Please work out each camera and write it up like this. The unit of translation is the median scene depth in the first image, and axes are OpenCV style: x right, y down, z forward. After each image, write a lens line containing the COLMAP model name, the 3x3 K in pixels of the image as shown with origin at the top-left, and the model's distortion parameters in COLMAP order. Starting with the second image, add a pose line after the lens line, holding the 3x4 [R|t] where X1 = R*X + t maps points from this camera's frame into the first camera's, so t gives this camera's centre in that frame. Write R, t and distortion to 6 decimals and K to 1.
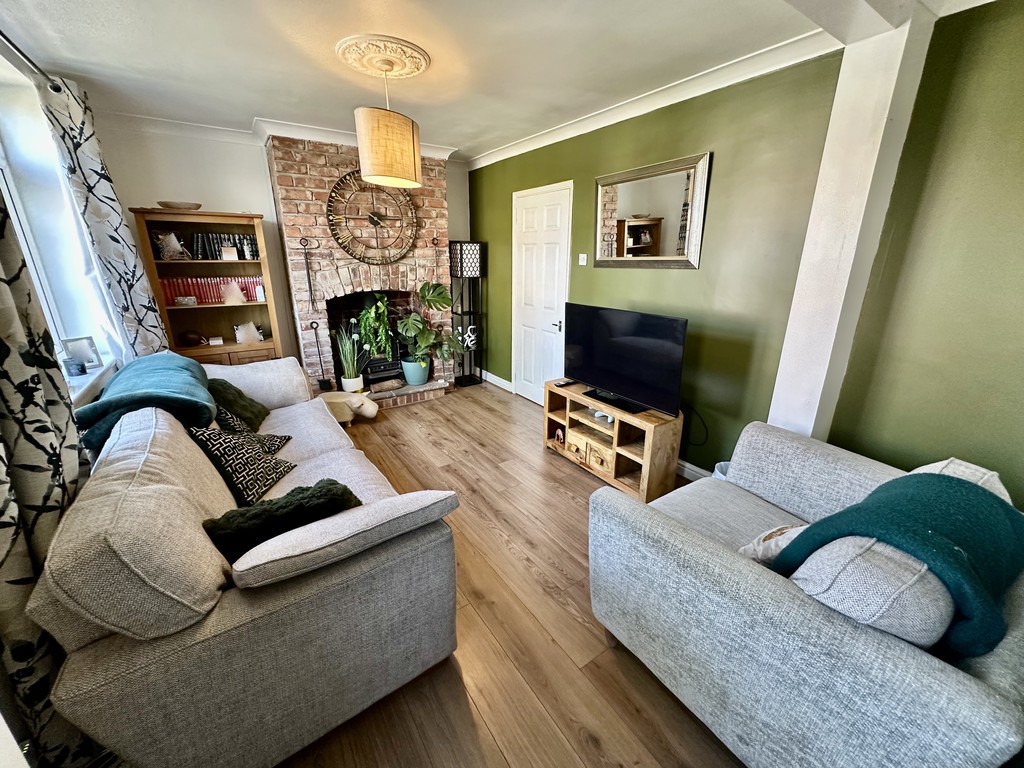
lens RADIAL K [[408.2, 0, 510.2], [0, 408.2, 381.3], [0, 0, 1]] dist [-0.000955, -0.000413]
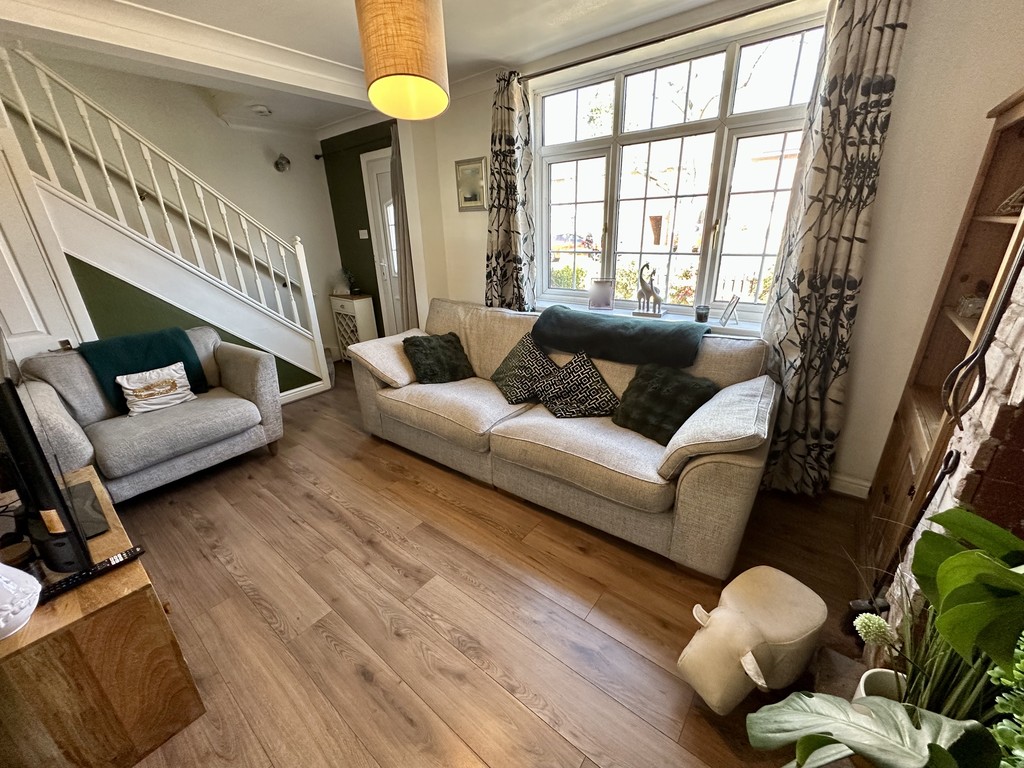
lens RADIAL K [[408.2, 0, 510.2], [0, 408.2, 381.3], [0, 0, 1]] dist [-0.000955, -0.000413]
pose [[-0.954152, 0.131883, -0.268701, -0.124289], [-0.062031, 0.791087, 0.608550, -0.322154], [0.292823, 0.597317, -0.746637, 1.052861]]
